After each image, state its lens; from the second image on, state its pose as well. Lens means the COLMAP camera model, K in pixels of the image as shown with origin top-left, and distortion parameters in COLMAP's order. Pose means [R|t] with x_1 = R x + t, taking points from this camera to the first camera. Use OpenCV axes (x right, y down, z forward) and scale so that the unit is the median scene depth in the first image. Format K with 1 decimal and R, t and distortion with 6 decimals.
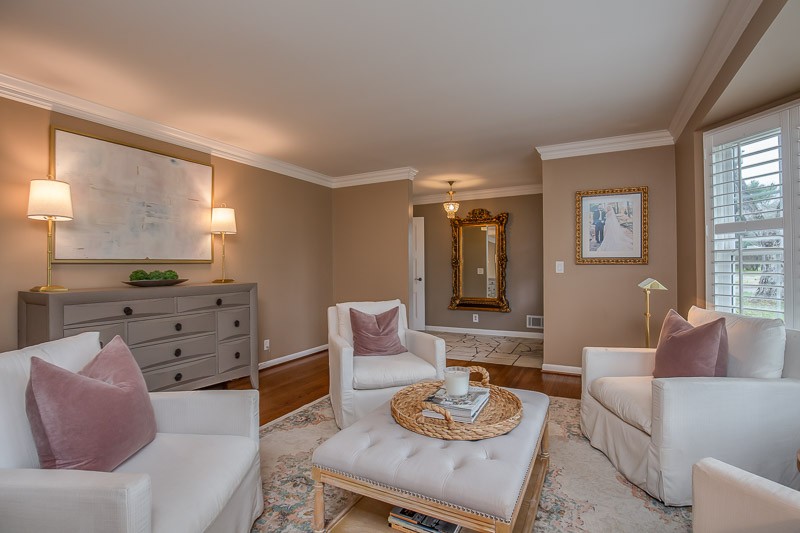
lens RADIAL K [[372.6, 0, 402.9], [0, 372.6, 266.3], [0, 0, 1]] dist [-0.019605, -0.000163]
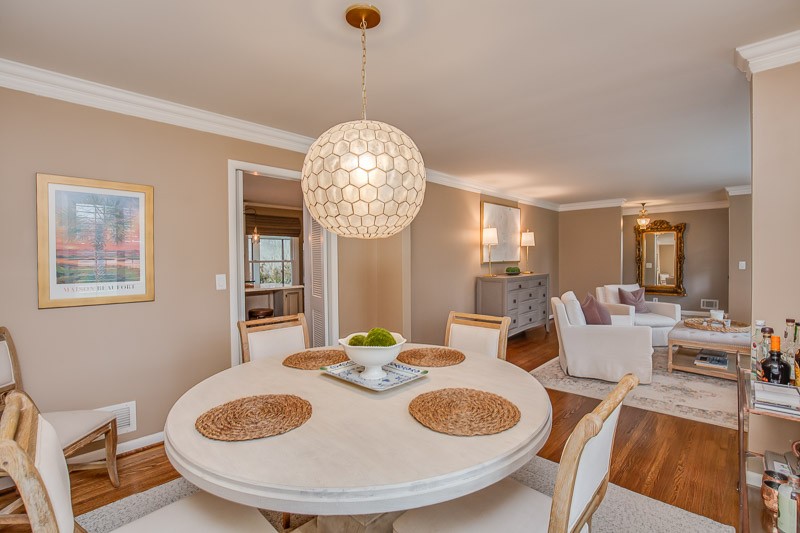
lens RADIAL K [[372.6, 0, 398.1], [0, 372.6, 265.6], [0, 0, 1]] dist [-0.019605, -0.000163]
pose [[0.967105, 0.003912, -0.254348, -0.510045], [0.002057, 0.999729, 0.023200, -0.030128], [0.254369, -0.022960, 0.966835, -0.740897]]
